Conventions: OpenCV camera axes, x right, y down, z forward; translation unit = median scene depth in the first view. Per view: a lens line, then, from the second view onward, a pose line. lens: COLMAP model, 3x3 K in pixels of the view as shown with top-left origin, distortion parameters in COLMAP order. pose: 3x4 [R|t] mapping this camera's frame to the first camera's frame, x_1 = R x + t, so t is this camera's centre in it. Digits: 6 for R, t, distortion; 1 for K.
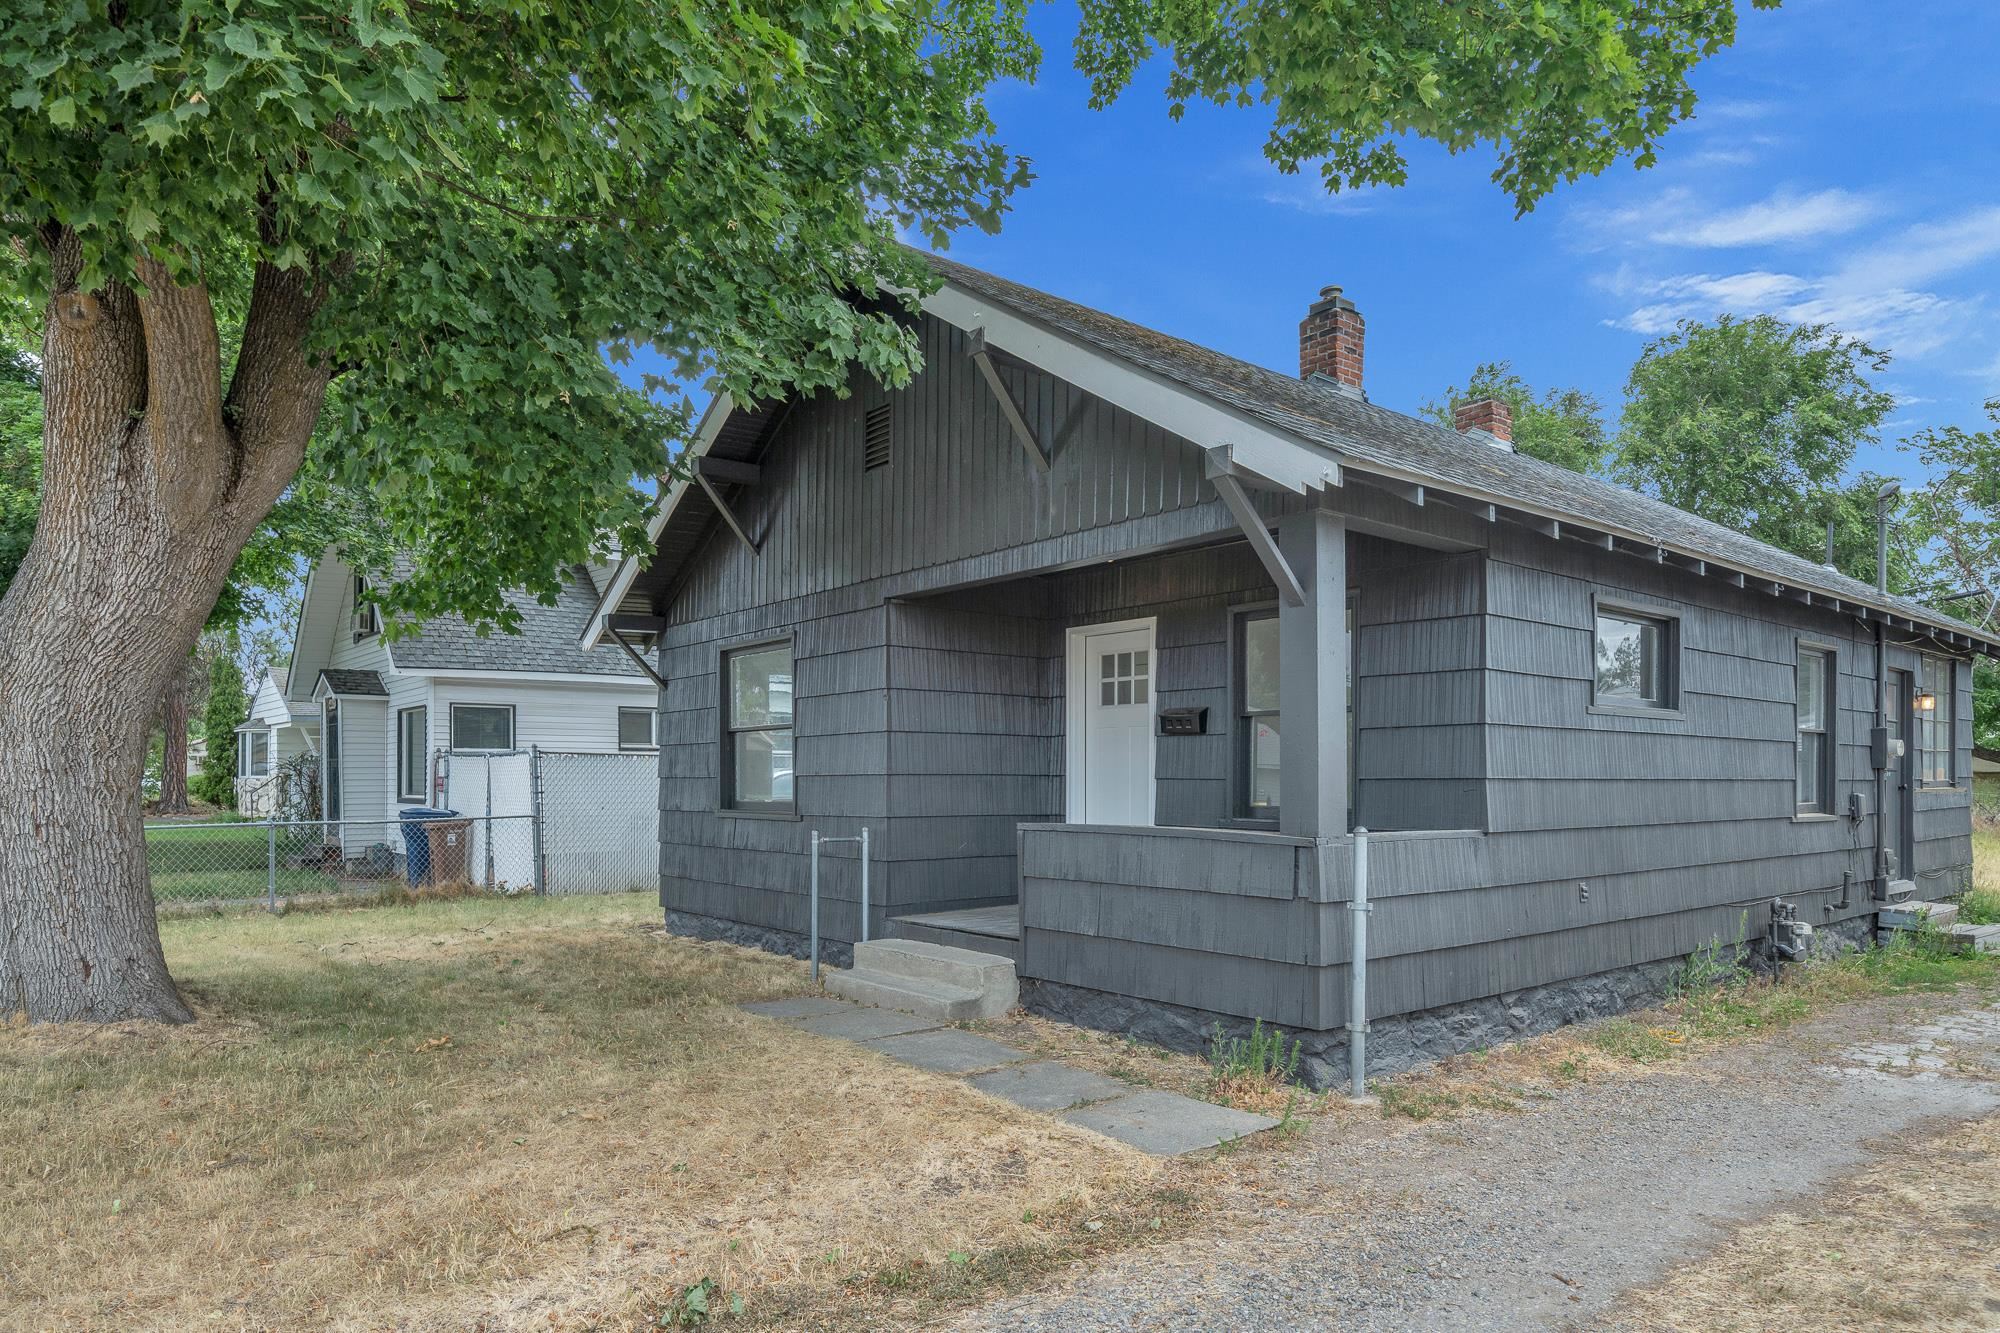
lens RADIAL K [[1227.5, 0, 993.9], [0, 1227.5, 761.1], [0, 0, 1]] dist [-0.003720, 0.001446]
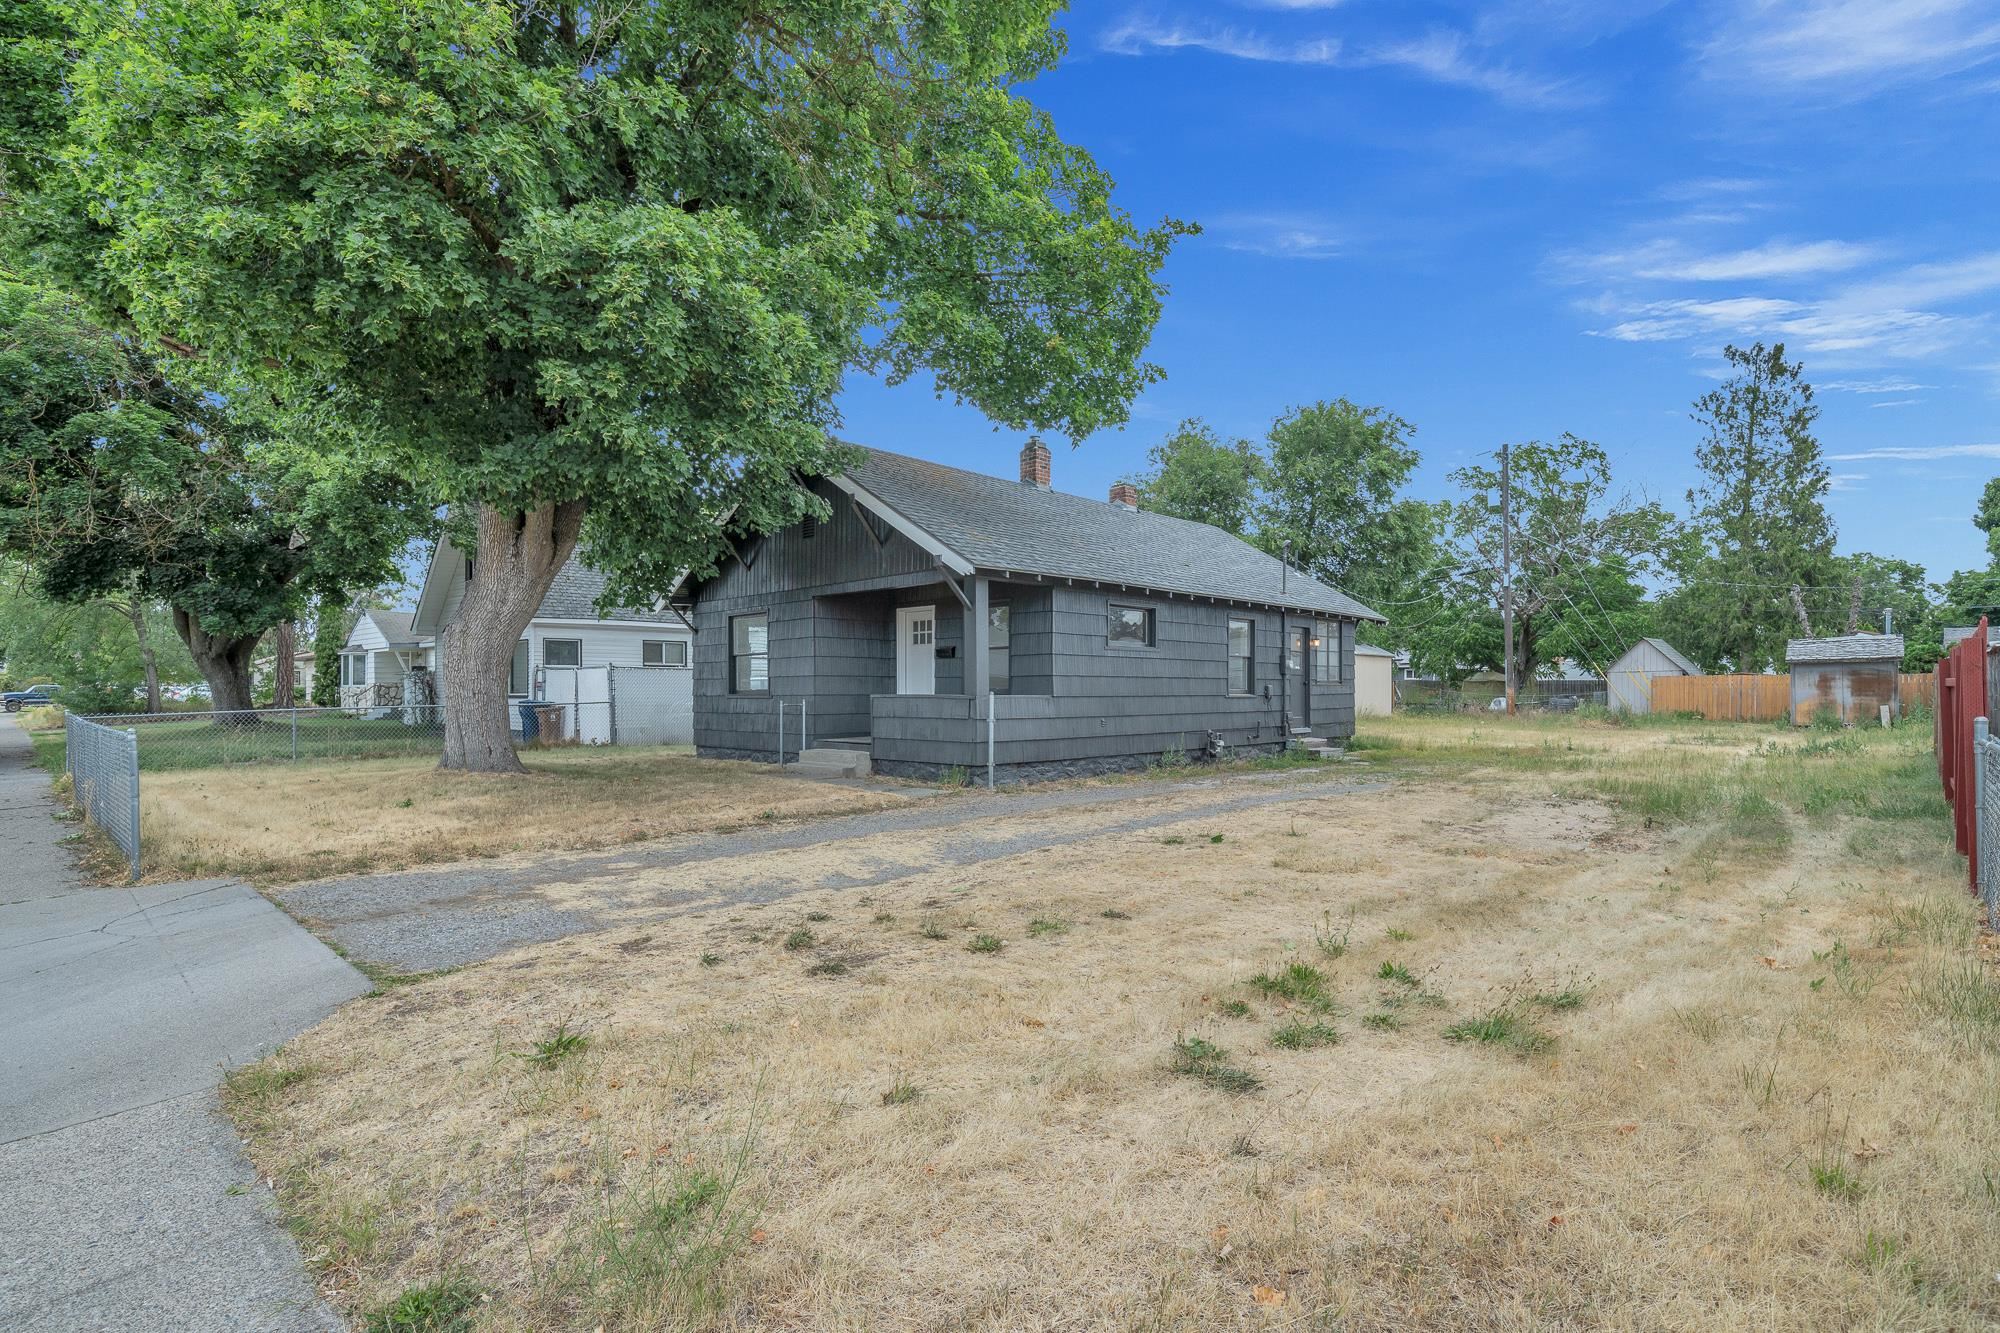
lens RADIAL K [[955.3, 0, 984.1], [0, 955.3, 680.2], [0, 0, 1]] dist [0.002869, -0.001913]
pose [[0.994270, -0.001339, 0.106892, 0.033348], [0.001000, 0.999994, 0.003222, 0.013270], [-0.106896, -0.003096, 0.994265, -0.722275]]
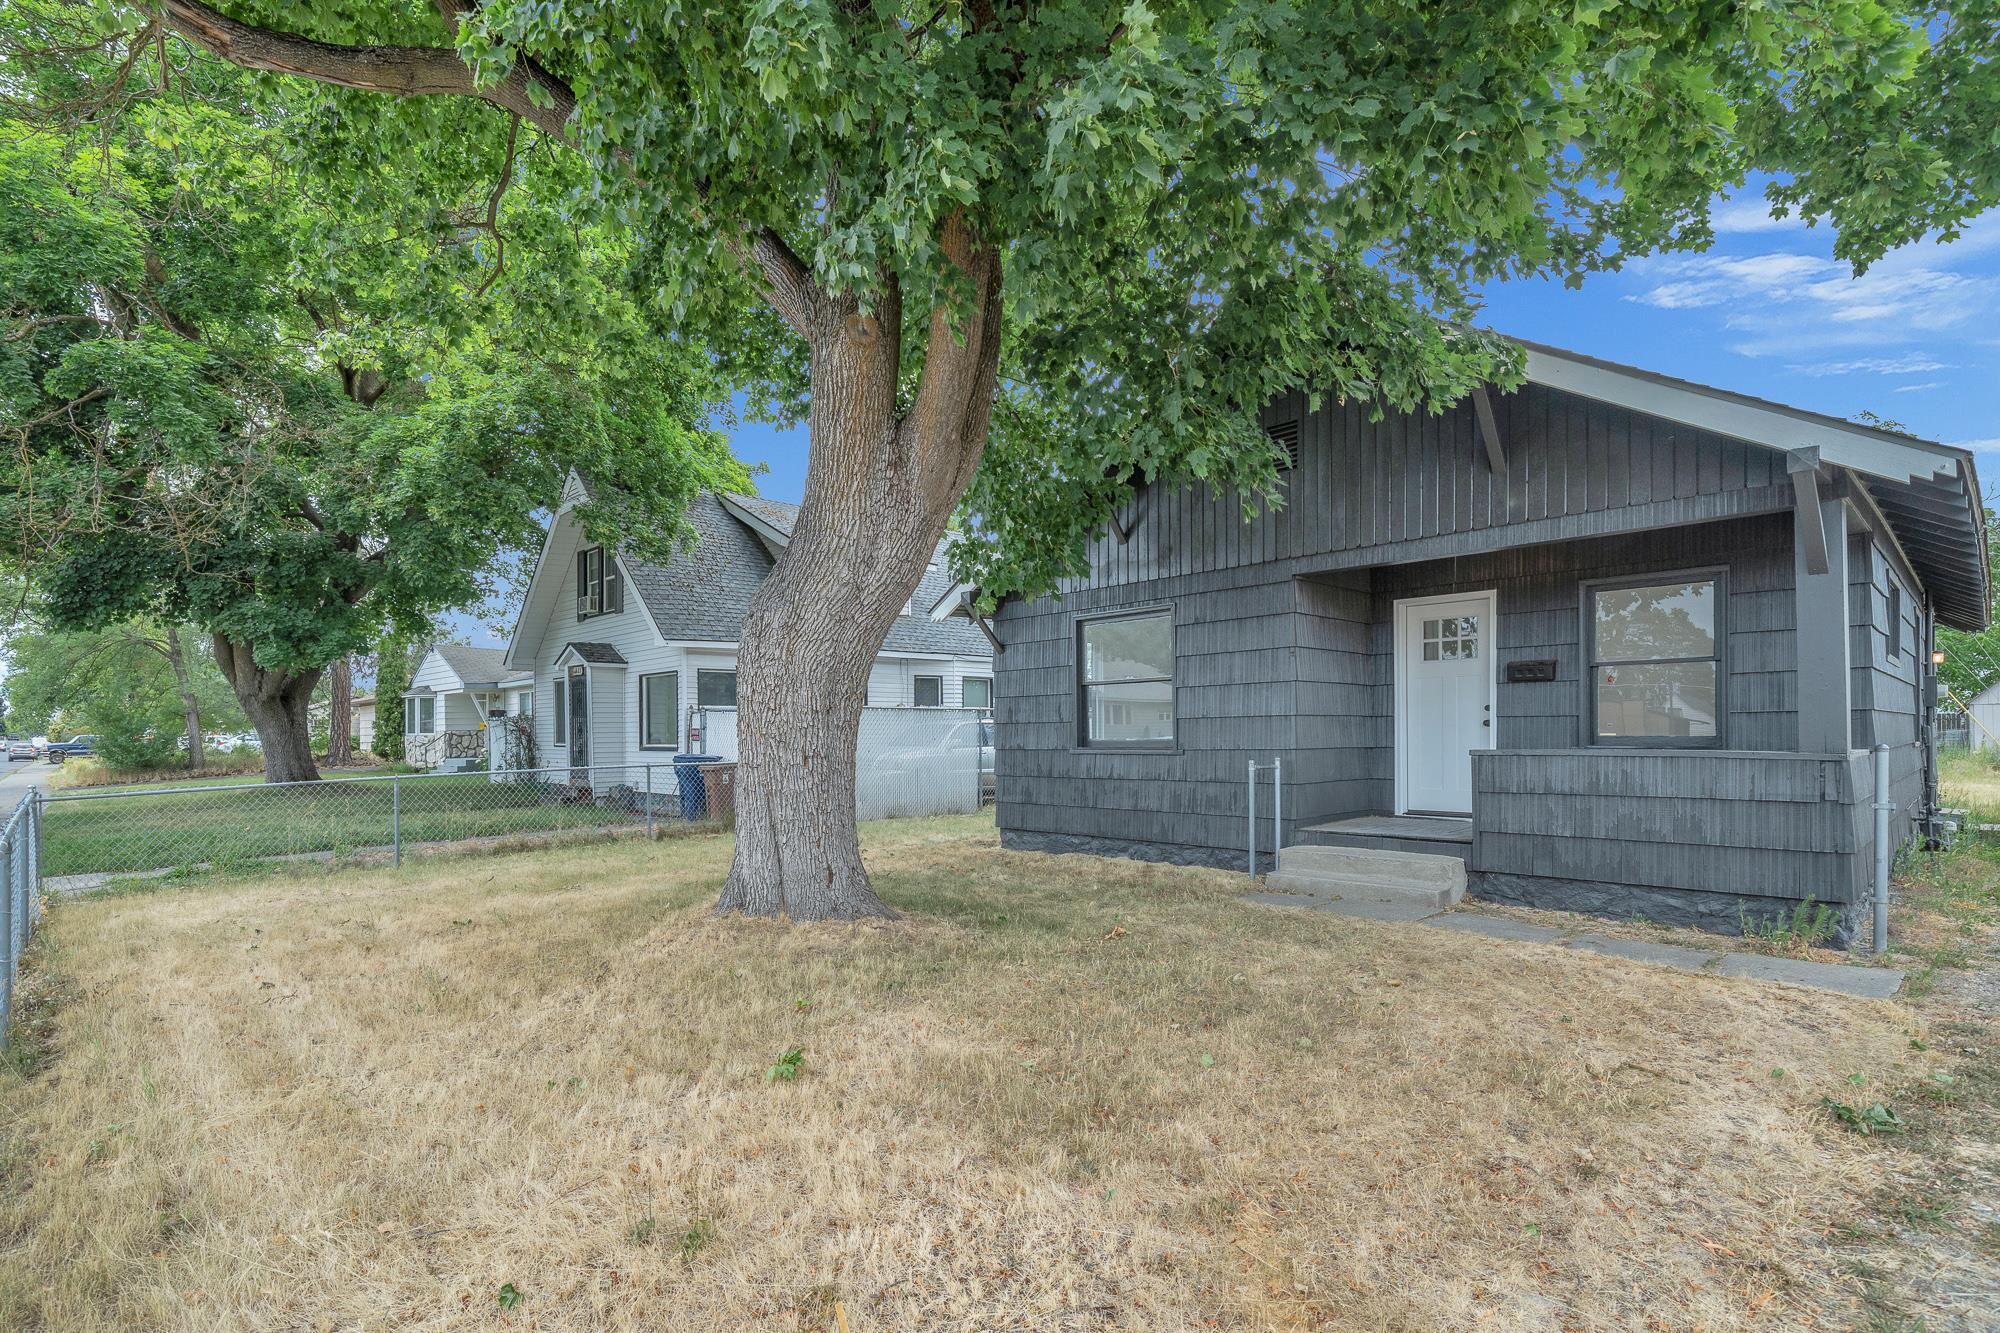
lens RADIAL K [[966.7, 0, 962.8], [0, 966.7, 718.8], [0, 0, 1]] dist [-0.005167, 0.001404]
pose [[0.998181, -0.009508, 0.059535, -0.464764], [0.009535, 0.999955, -0.000172, 0.011175], [-0.059531, 0.000739, 0.998226, 0.030407]]
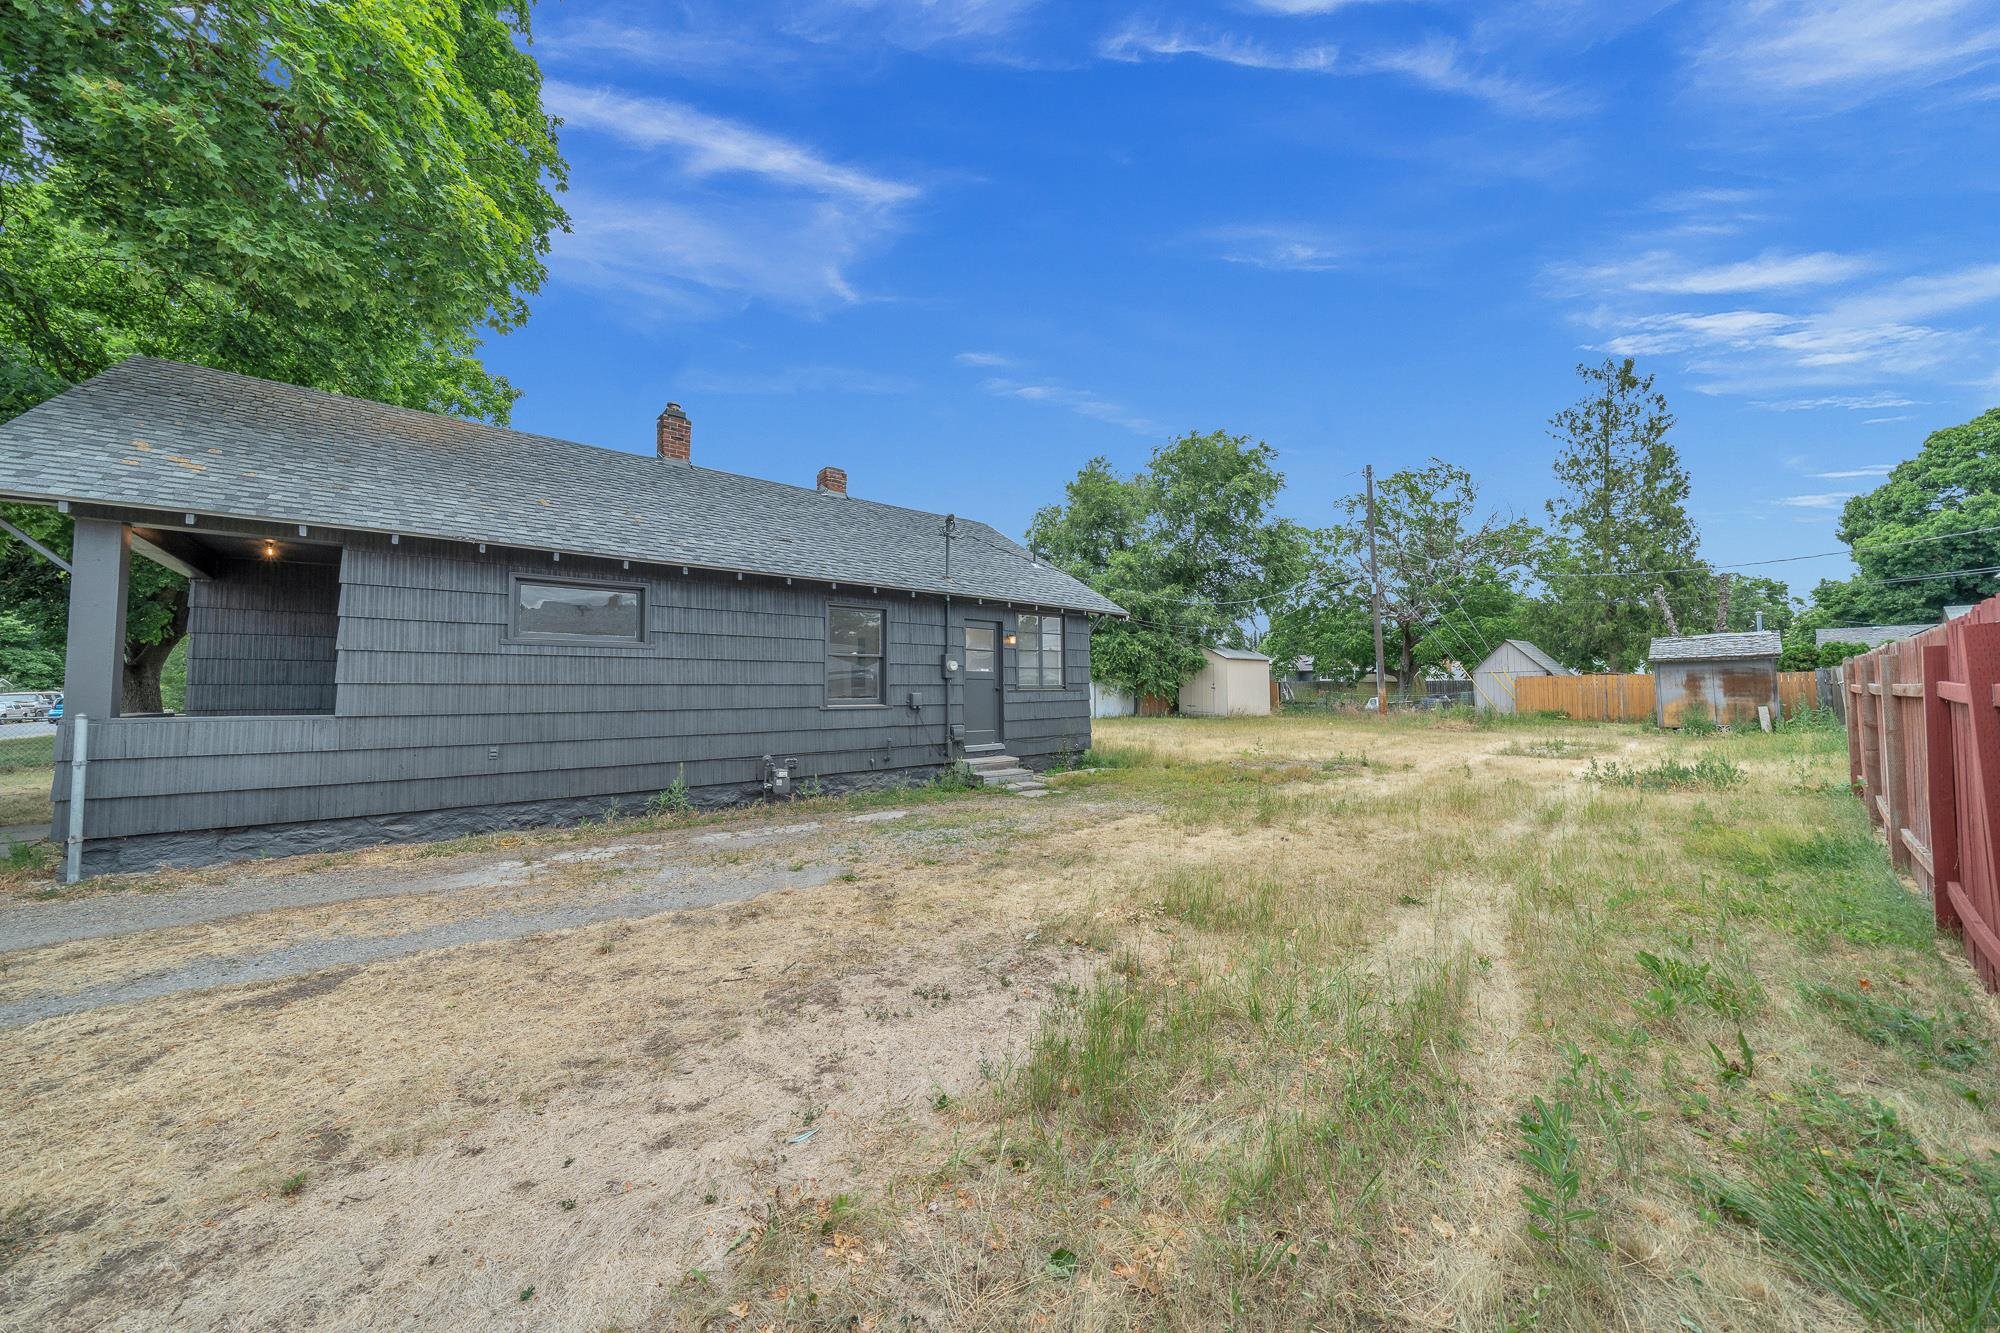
lens RADIAL K [[678.5, 0, 994.2], [0, 678.5, 646.4], [0, 0, 1]] dist [-0.005999, -0.000153]
pose [[0.999861, -0.005853, 0.015605, 0.938708], [0.006615, 0.998766, -0.049212, 0.010982], [-0.015298, 0.049308, 0.998666, 0.065344]]
